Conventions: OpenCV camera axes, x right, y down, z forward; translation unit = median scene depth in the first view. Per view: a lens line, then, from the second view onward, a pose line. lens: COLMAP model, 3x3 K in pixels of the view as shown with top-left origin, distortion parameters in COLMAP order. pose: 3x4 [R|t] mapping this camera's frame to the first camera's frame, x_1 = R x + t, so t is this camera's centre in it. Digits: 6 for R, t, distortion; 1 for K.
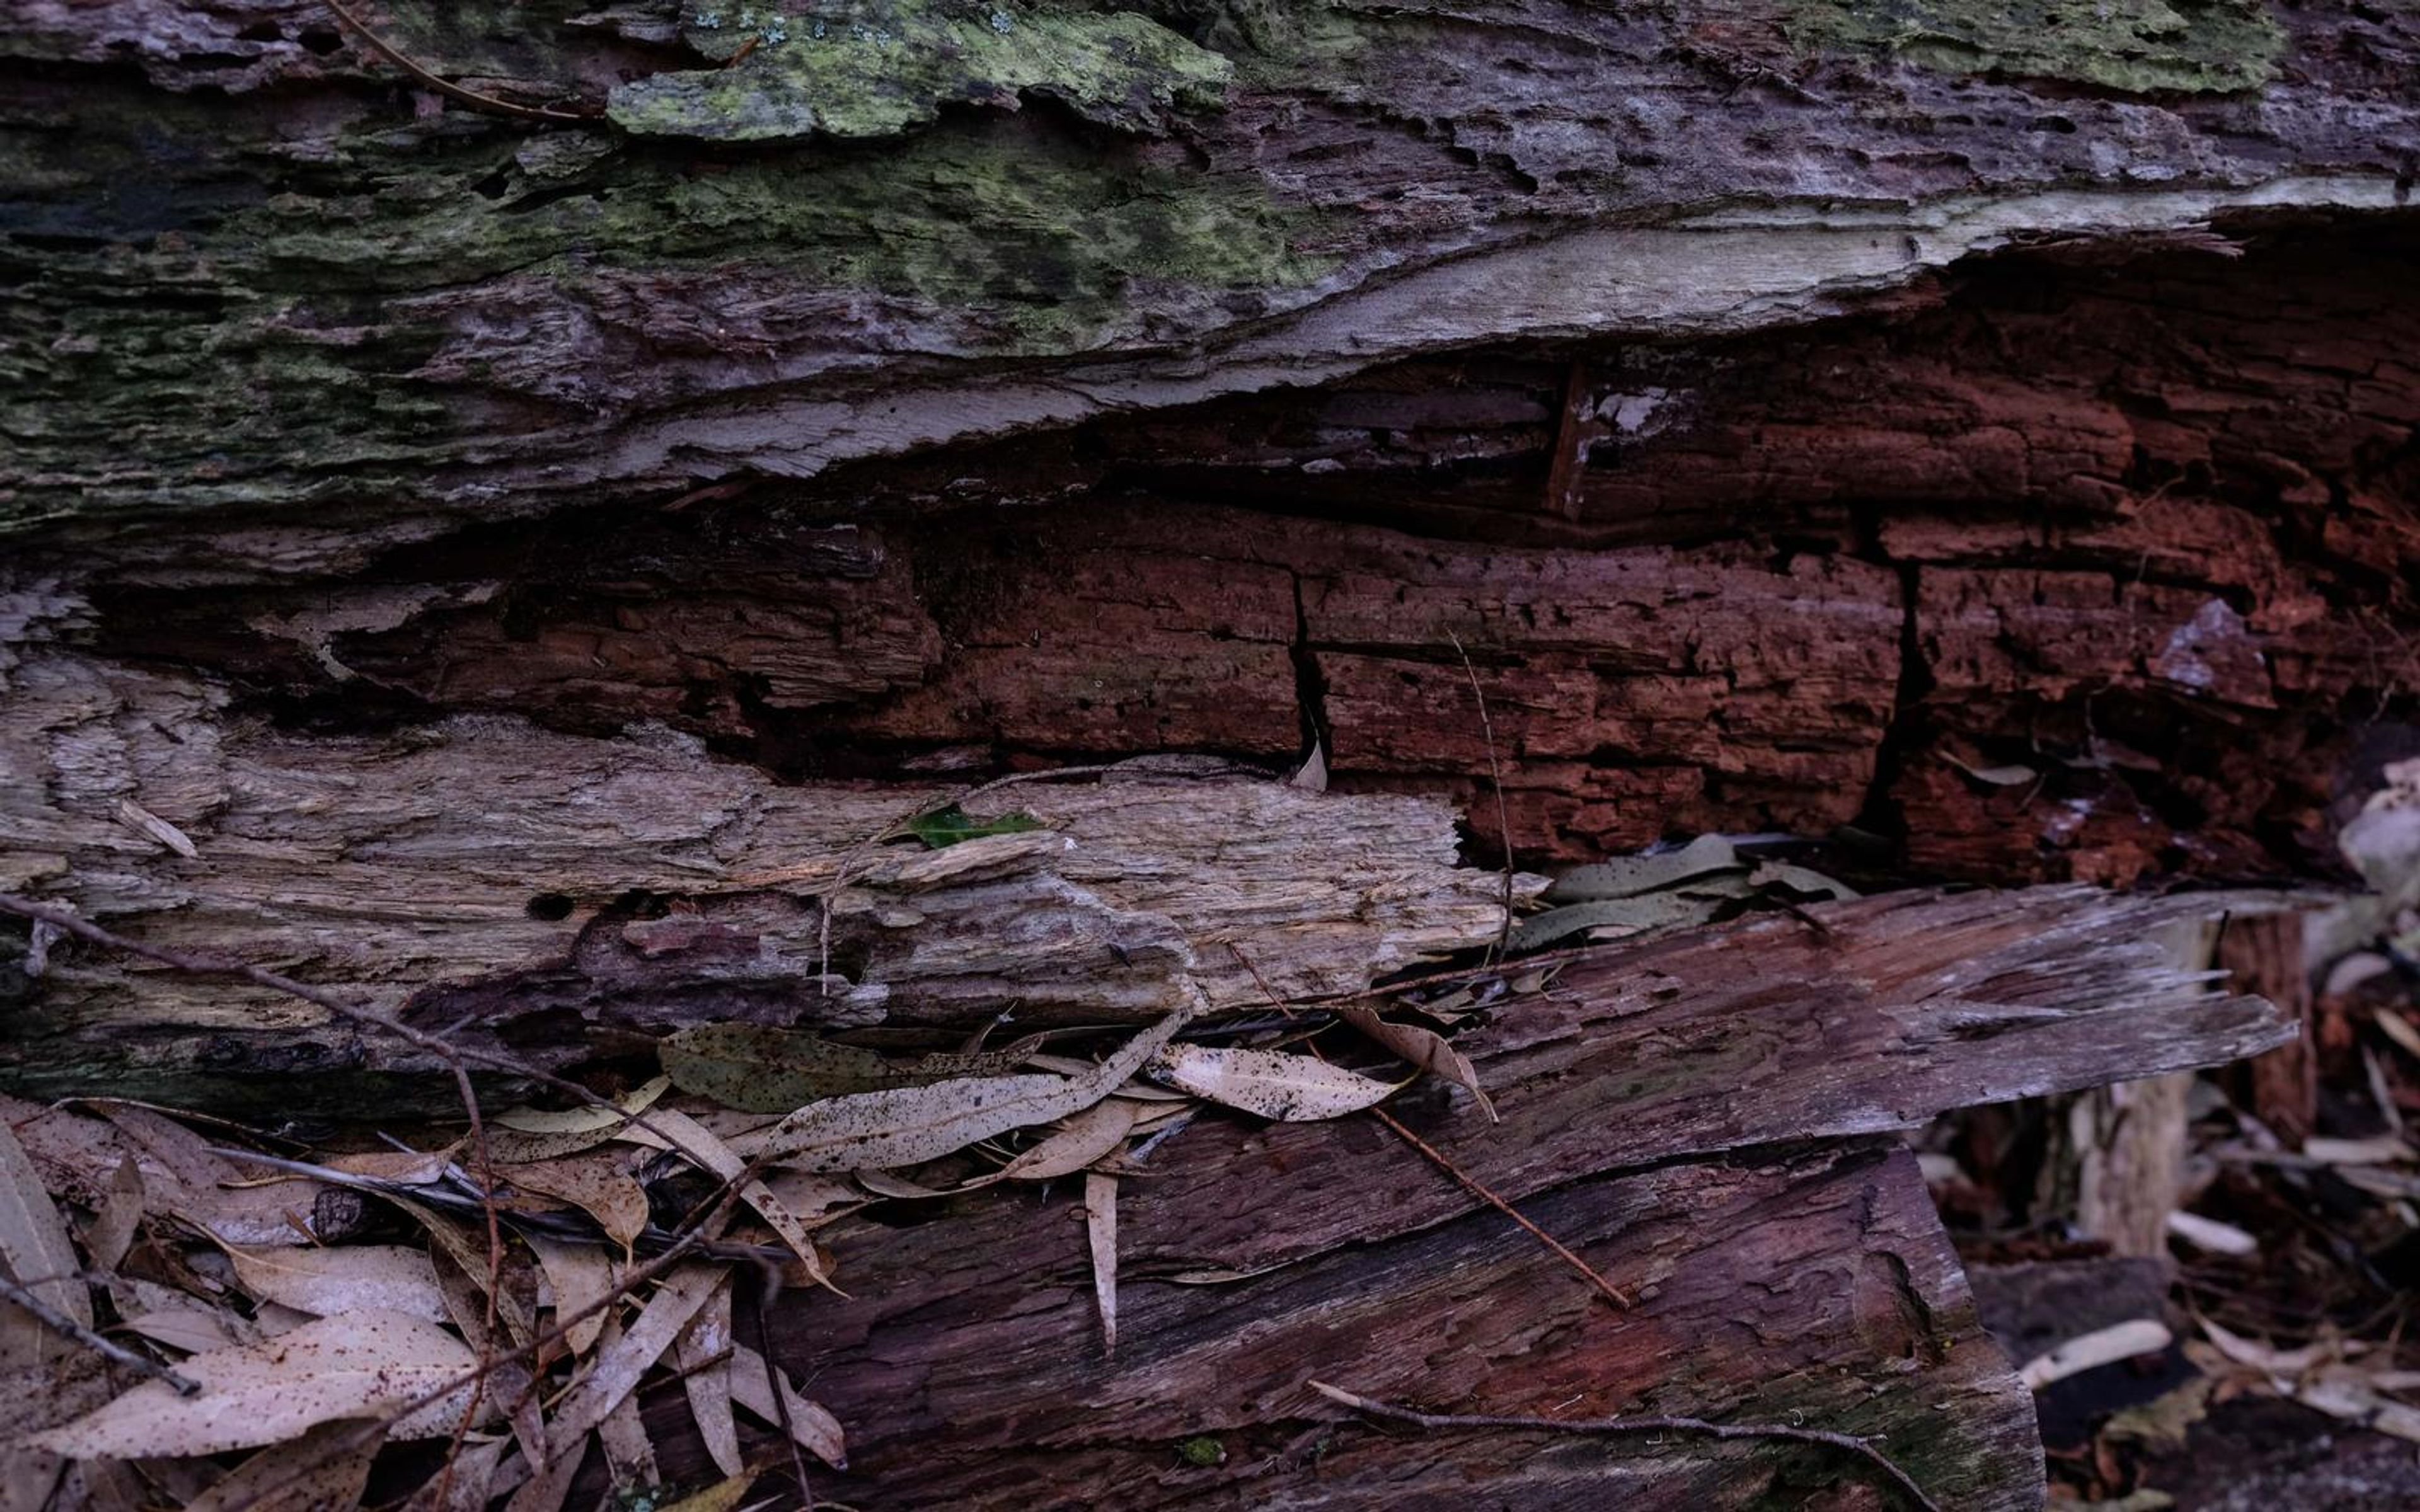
lens RADIAL K [[1873.1, 0, 1210.0], [0, 1873.1, 756.0], [0, 0, 1]] dist [-0.039217, 0.034545]
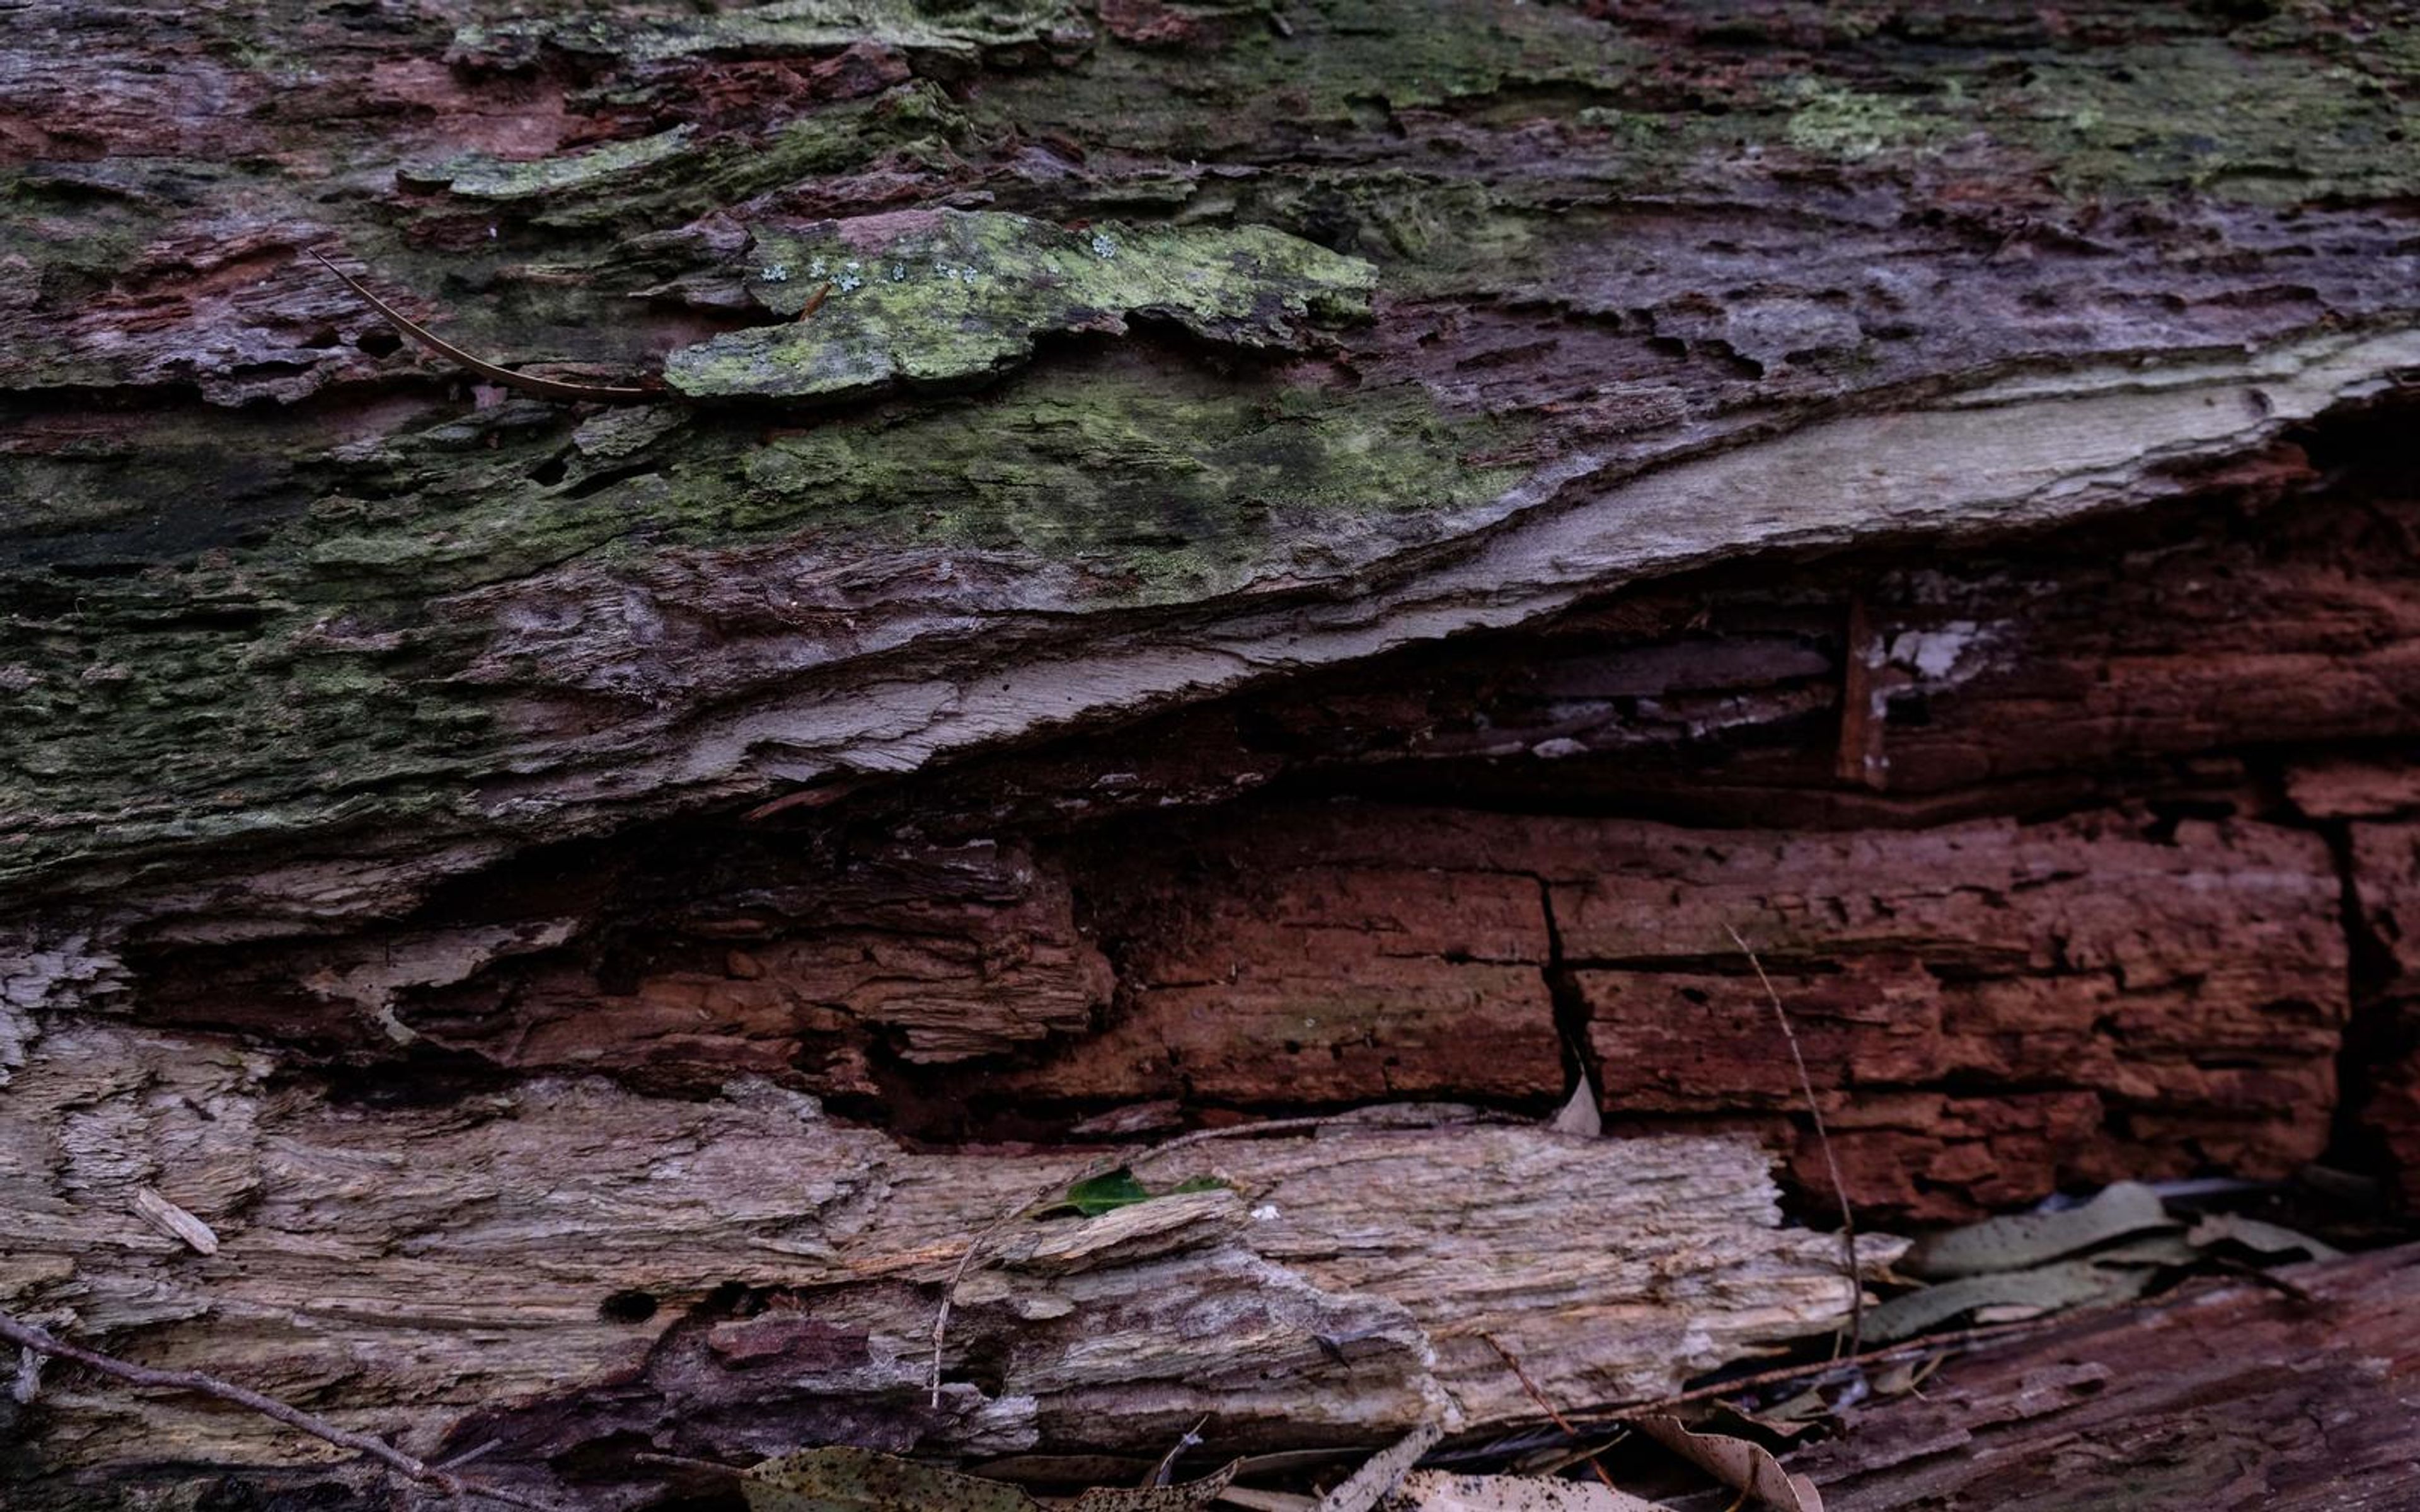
lens RADIAL K [[1873.1, 0, 1210.0], [0, 1873.1, 756.0], [0, 0, 1]] dist [-0.039217, 0.034545]
pose [[0.979355, -0.092451, -0.179768, 0.064657], [0.047623, 0.969780, -0.239290, 0.048798], [0.196458, 0.225789, 0.954161, 0.186408]]
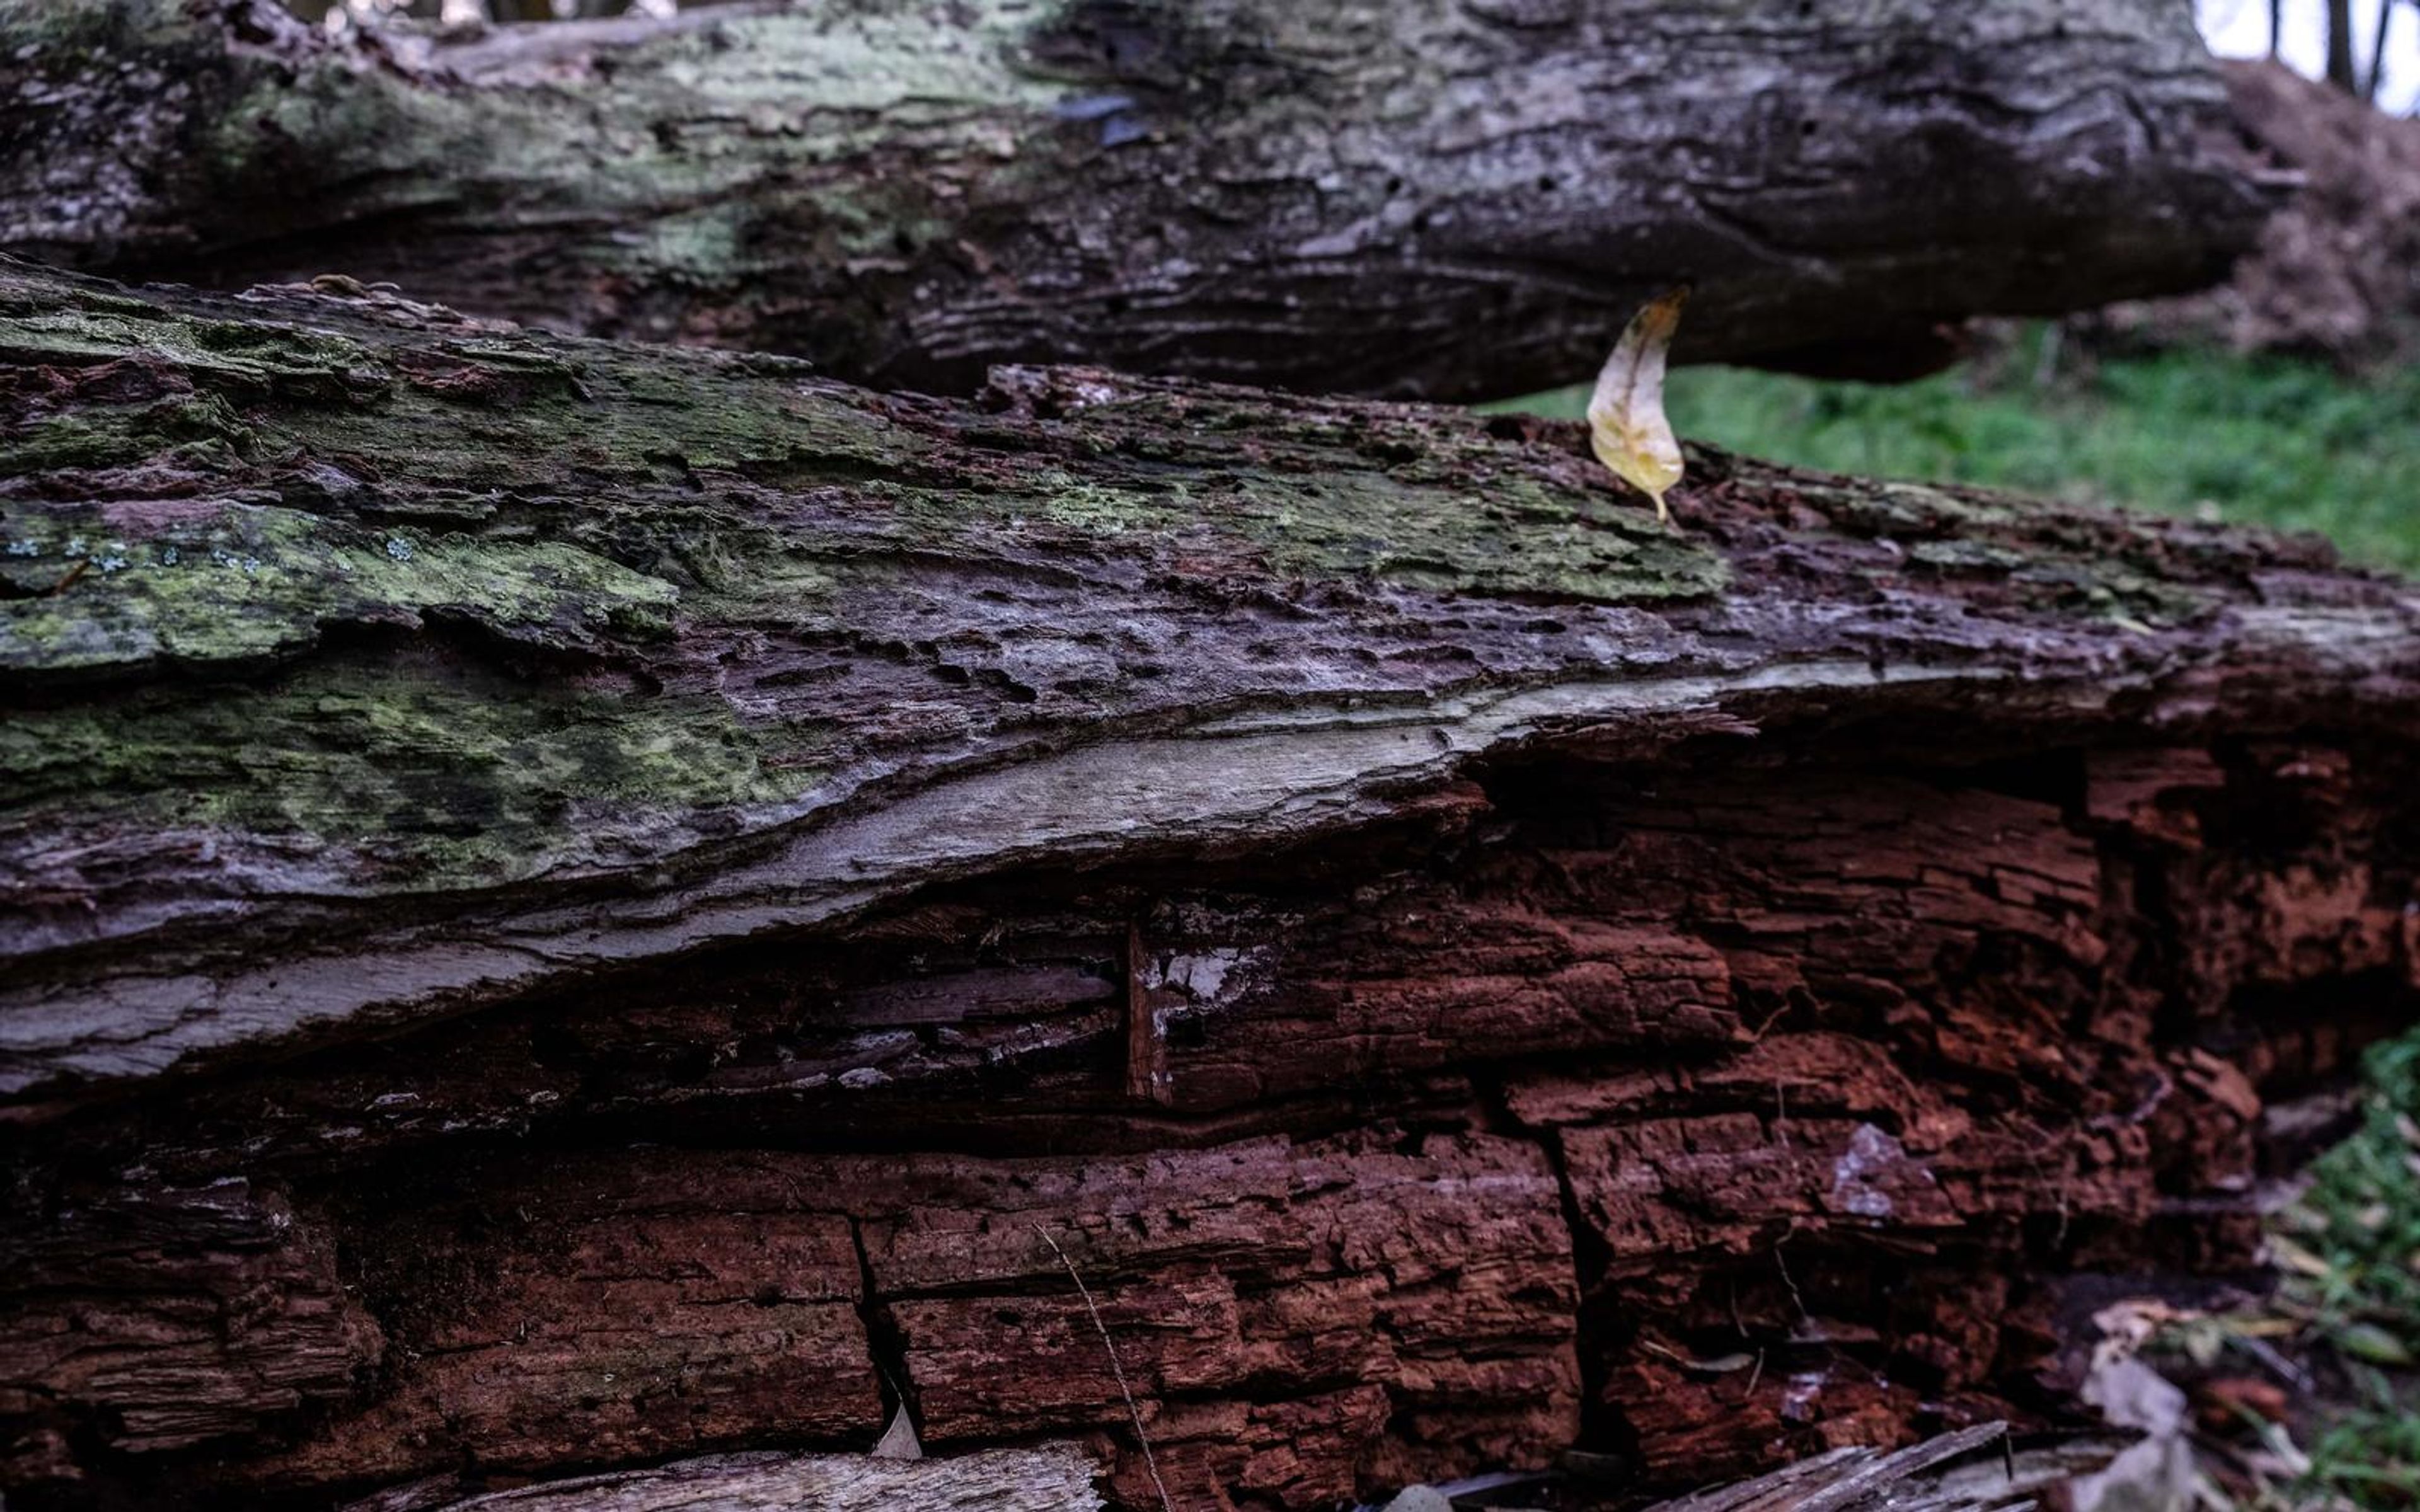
lens RADIAL K [[1873.1, 0, 1210.0], [0, 1873.1, 756.0], [0, 0, 1]] dist [-0.039217, 0.034545]
pose [[0.968361, -0.120938, 0.218292, 0.050288], [0.209783, 0.868256, -0.449581, 0.152583], [-0.135162, 0.481151, 0.866155, 0.189288]]
